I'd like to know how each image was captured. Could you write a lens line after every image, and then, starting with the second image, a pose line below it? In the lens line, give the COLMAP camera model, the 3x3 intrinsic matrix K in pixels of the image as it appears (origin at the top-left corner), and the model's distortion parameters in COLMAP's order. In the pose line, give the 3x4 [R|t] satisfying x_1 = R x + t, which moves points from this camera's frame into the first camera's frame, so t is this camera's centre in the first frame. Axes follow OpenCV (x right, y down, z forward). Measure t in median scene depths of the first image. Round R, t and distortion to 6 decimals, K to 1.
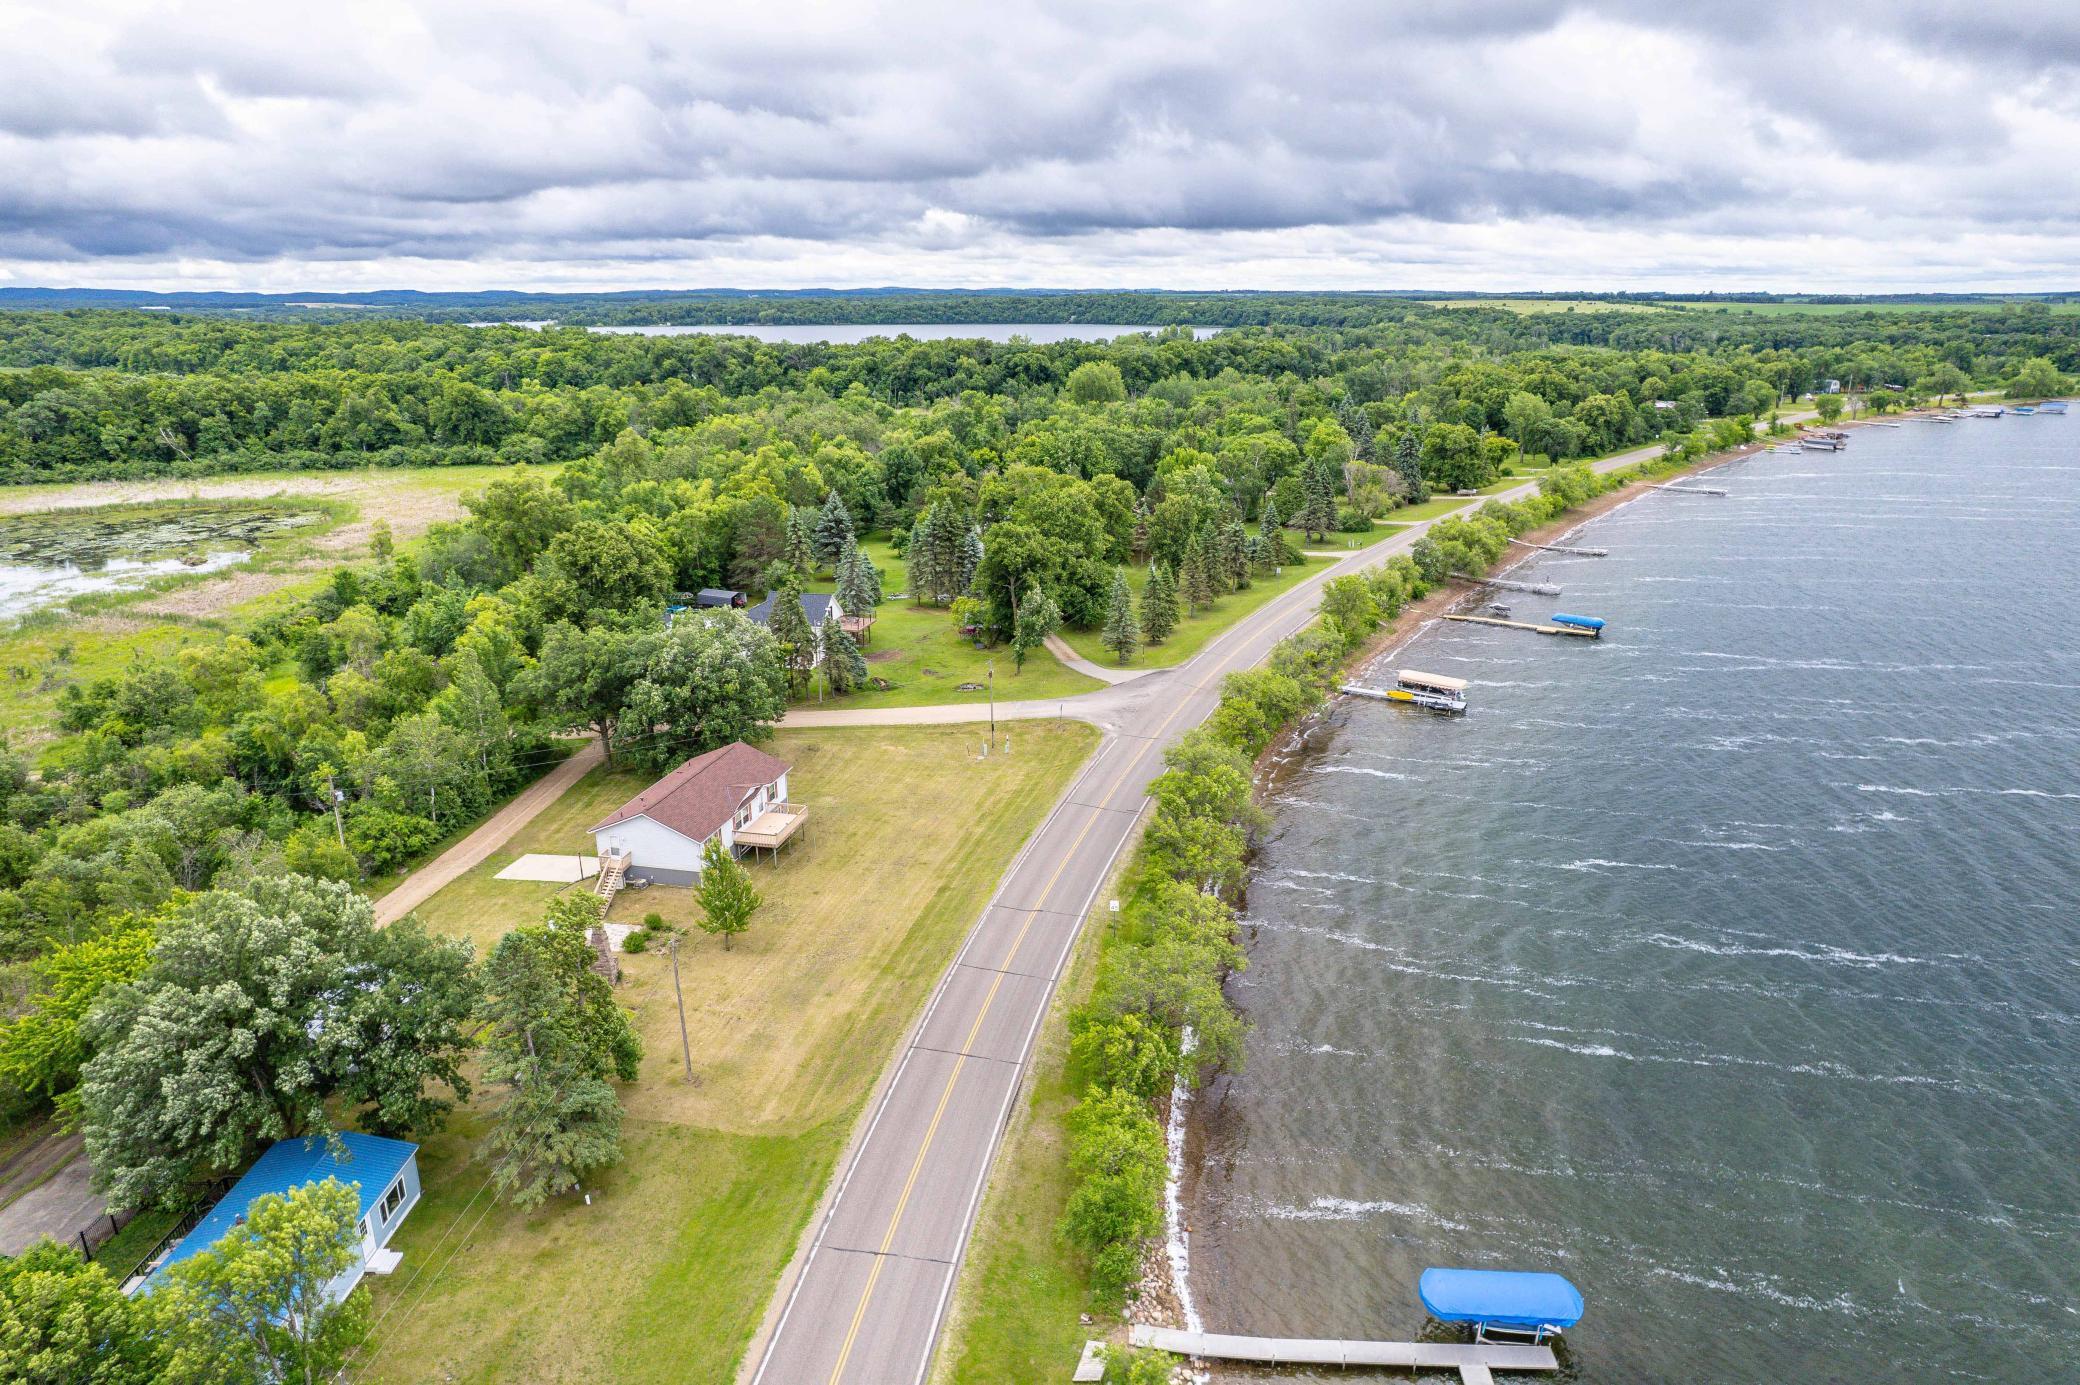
lens RADIAL K [[1353.7, 0, 1050.2], [0, 1353.7, 646.2], [0, 0, 1]] dist [-0.098620, 0.100606]
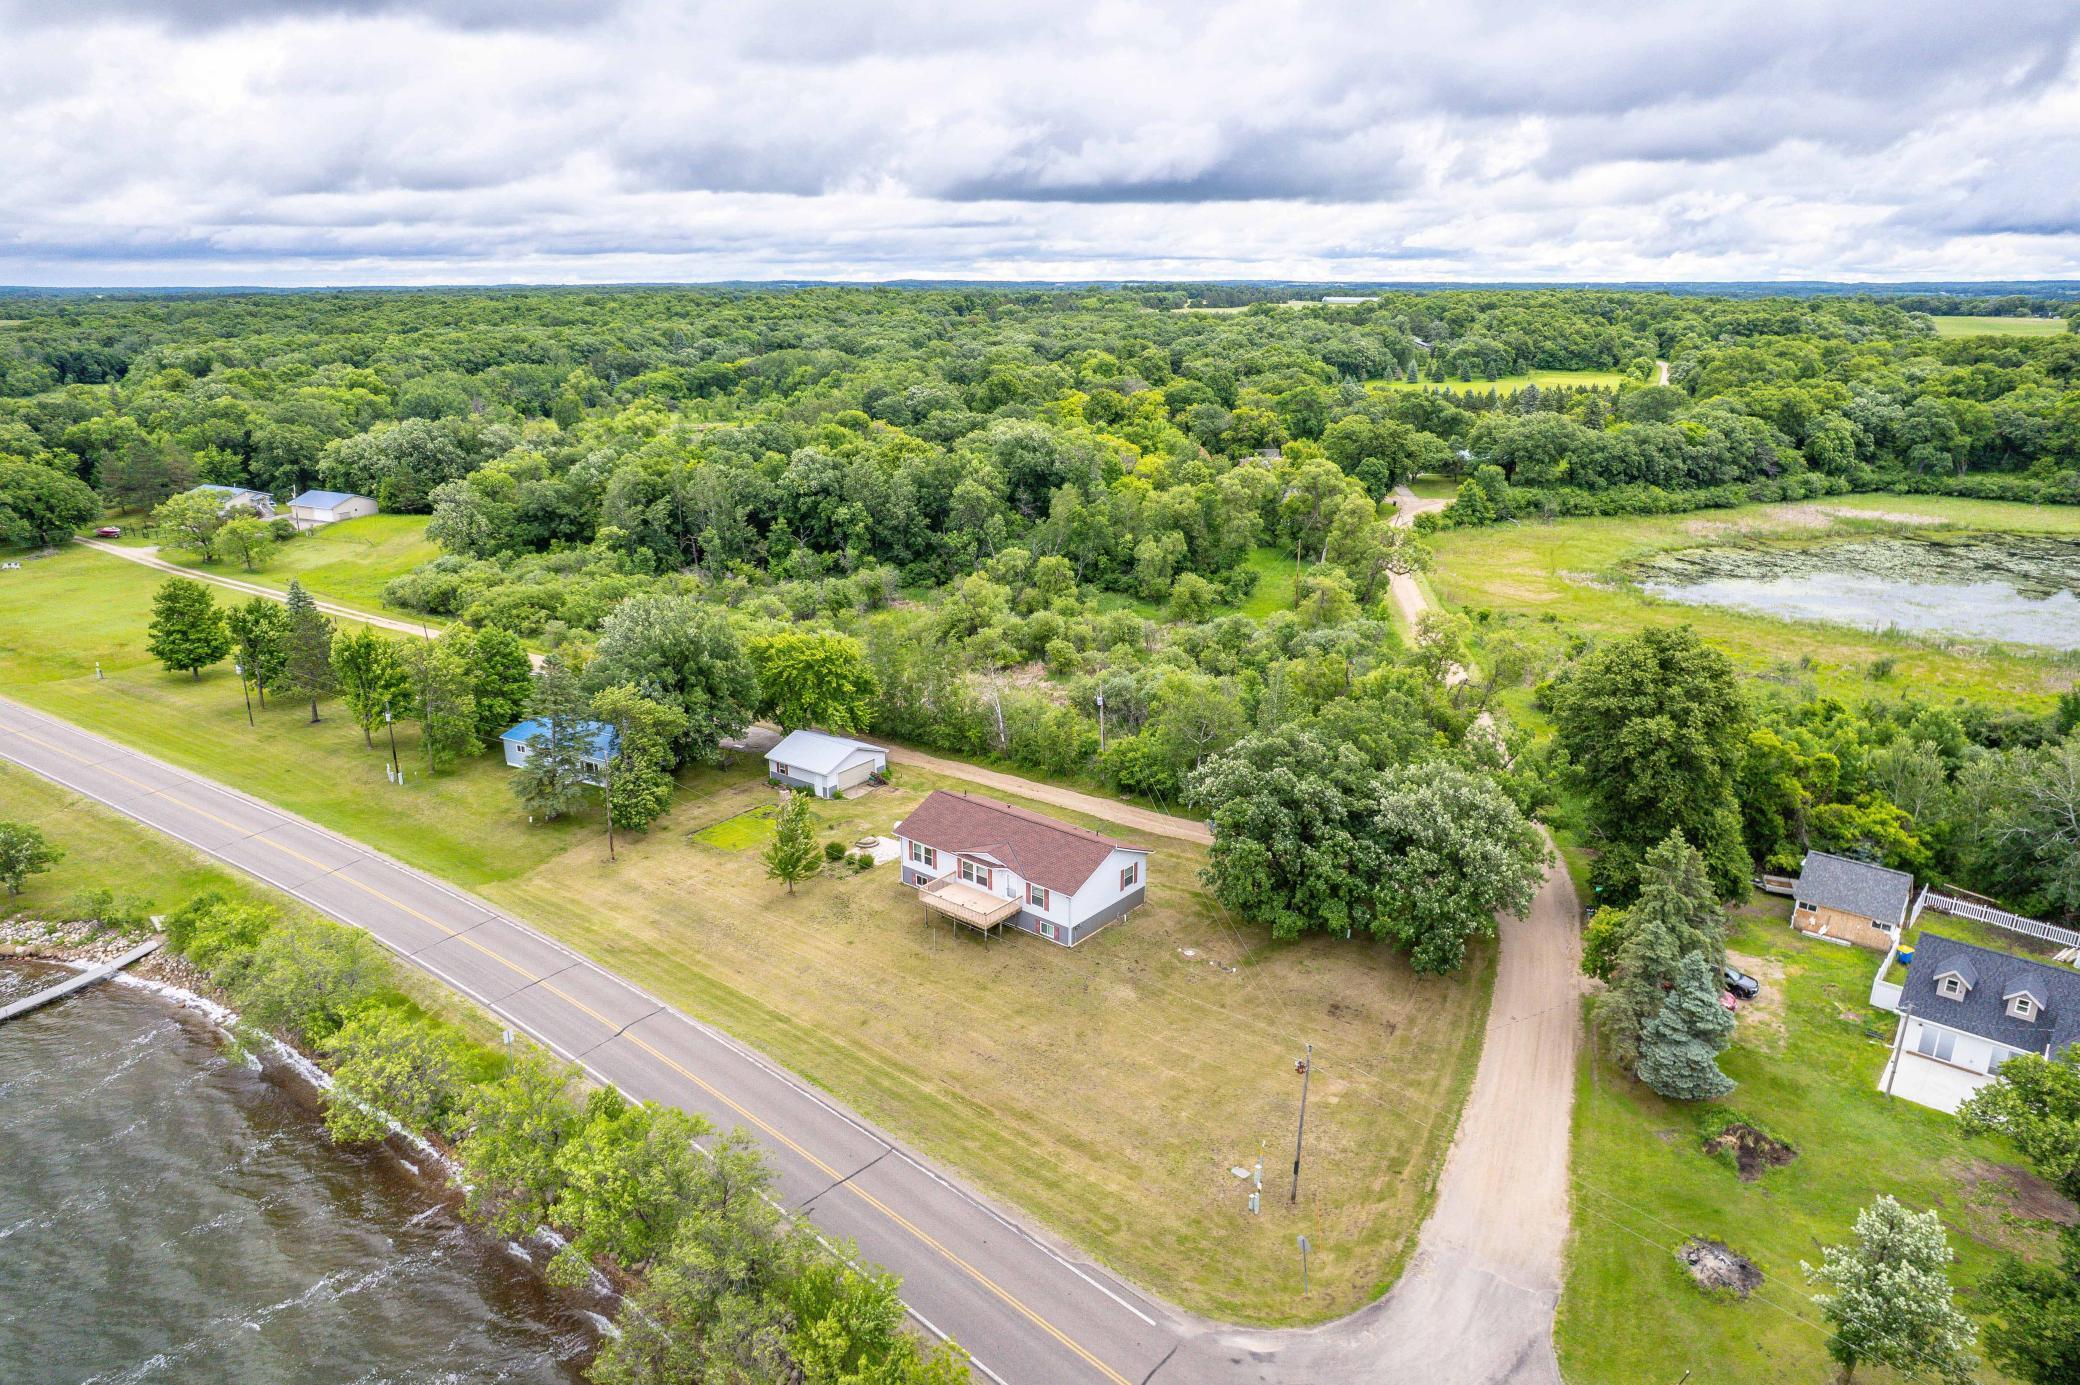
lens RADIAL K [[1315.1, 0, 1049.8], [0, 1315.1, 743.7], [0, 0, 1]] dist [-0.073360, 0.058567]
pose [[-0.446817, 0.305396, -0.840885, 0.142271], [-0.225624, 0.871079, 0.436251, -0.106005], [0.865707, 0.384648, -0.320308, 0.409375]]
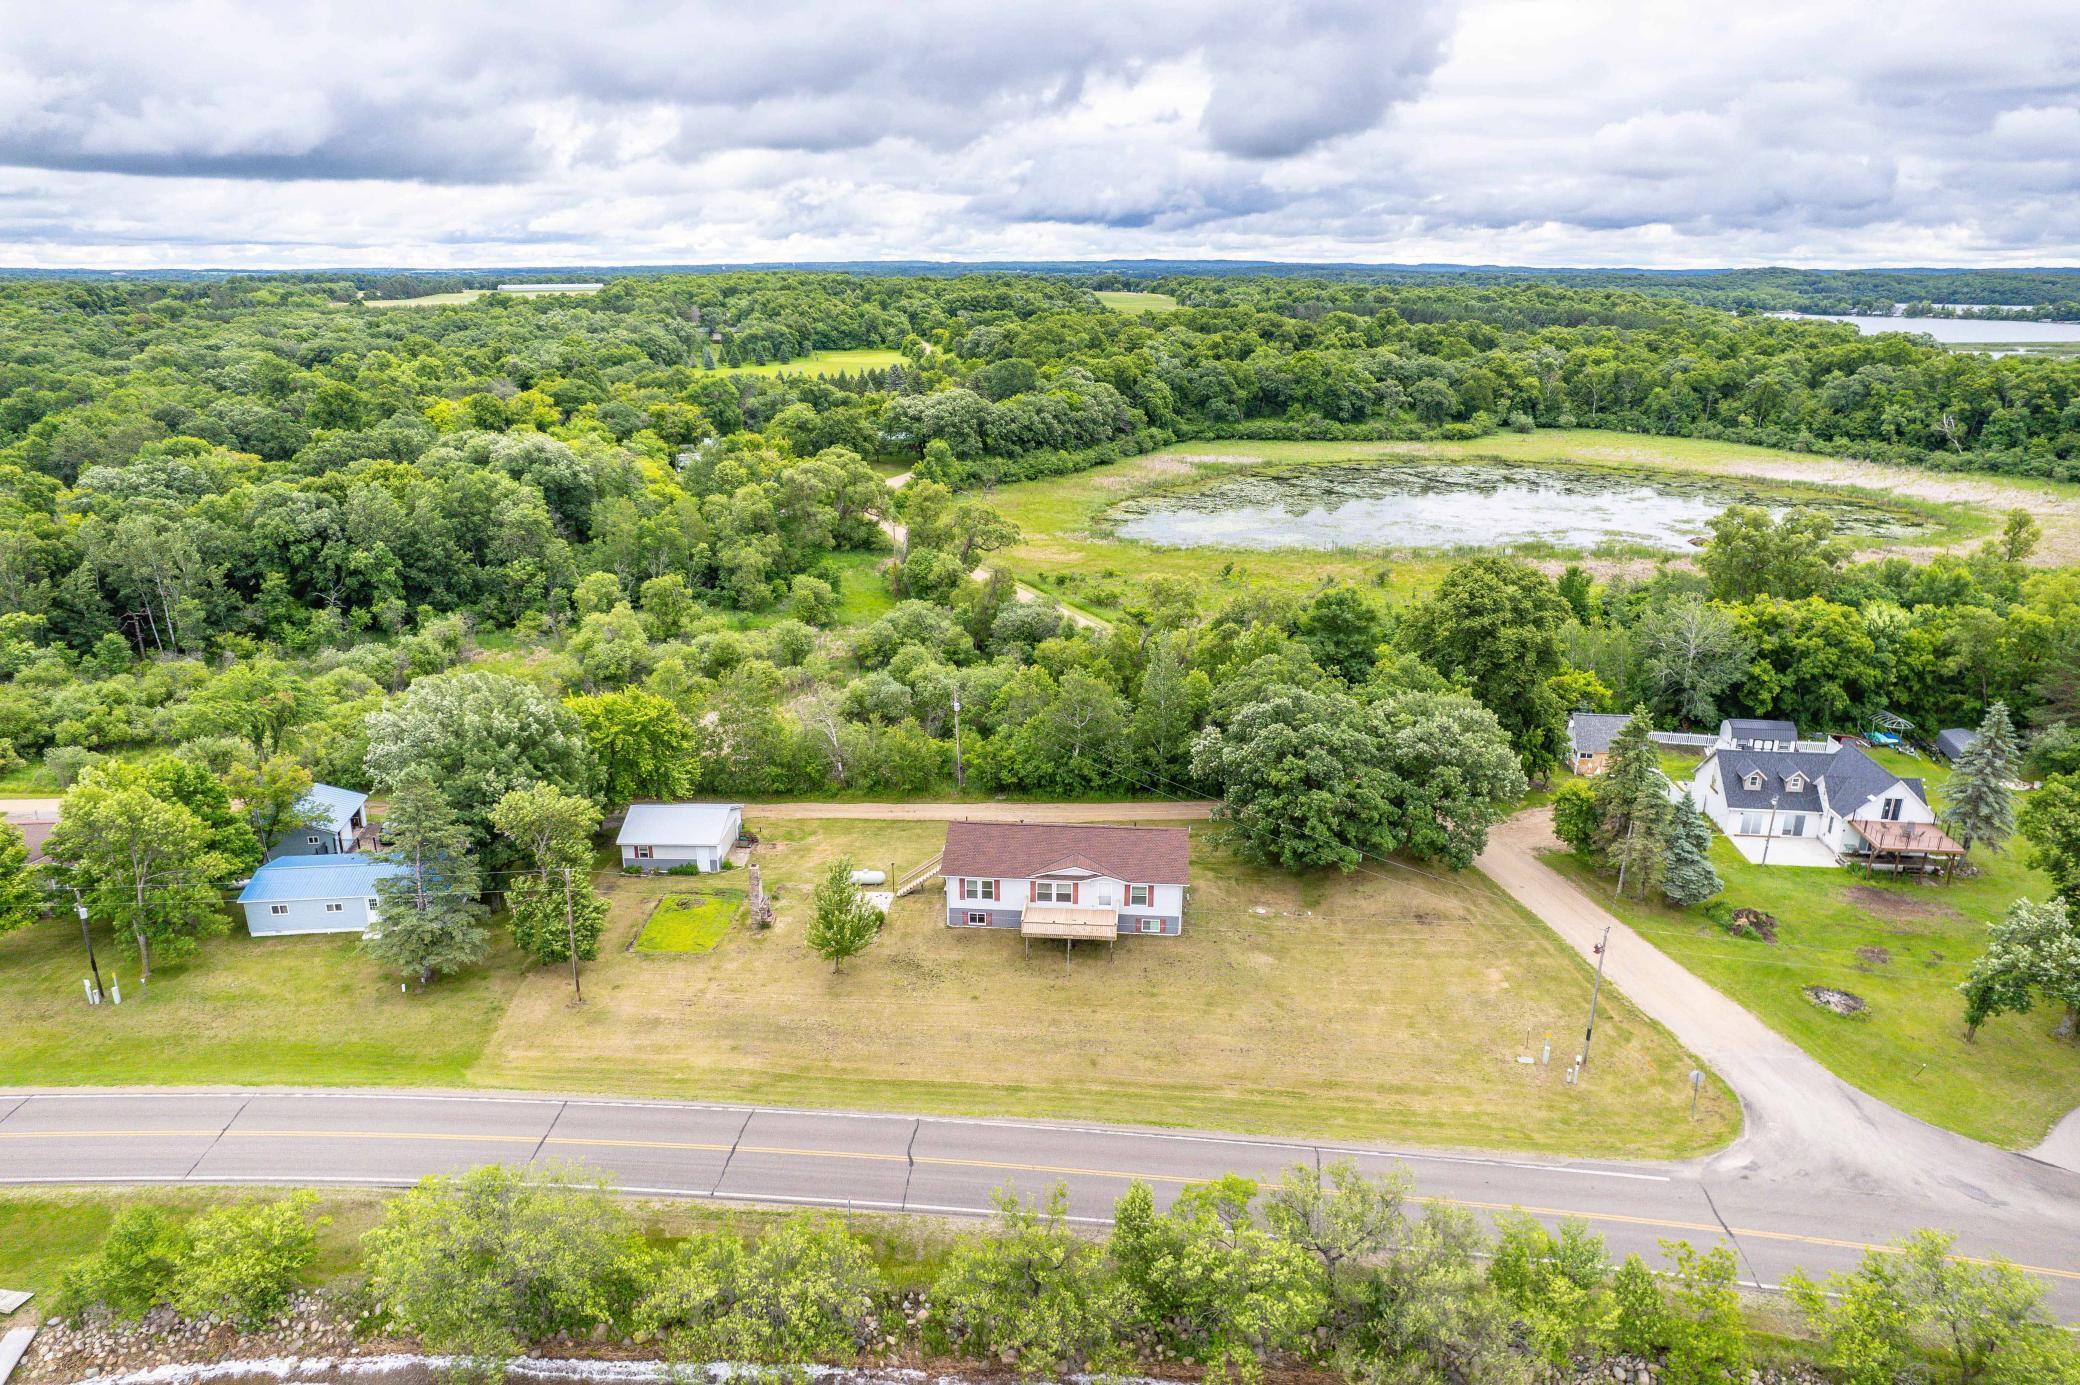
lens RADIAL K [[1345.1, 0, 1046.8], [0, 1345.1, 693.1], [0, 0, 1]] dist [-0.075309, 0.068142]
pose [[0.145541, 0.308010, -0.940185, 0.168871], [-0.257599, 0.929324, 0.264575, -0.067802], [0.955228, 0.203684, 0.214598, 0.250733]]
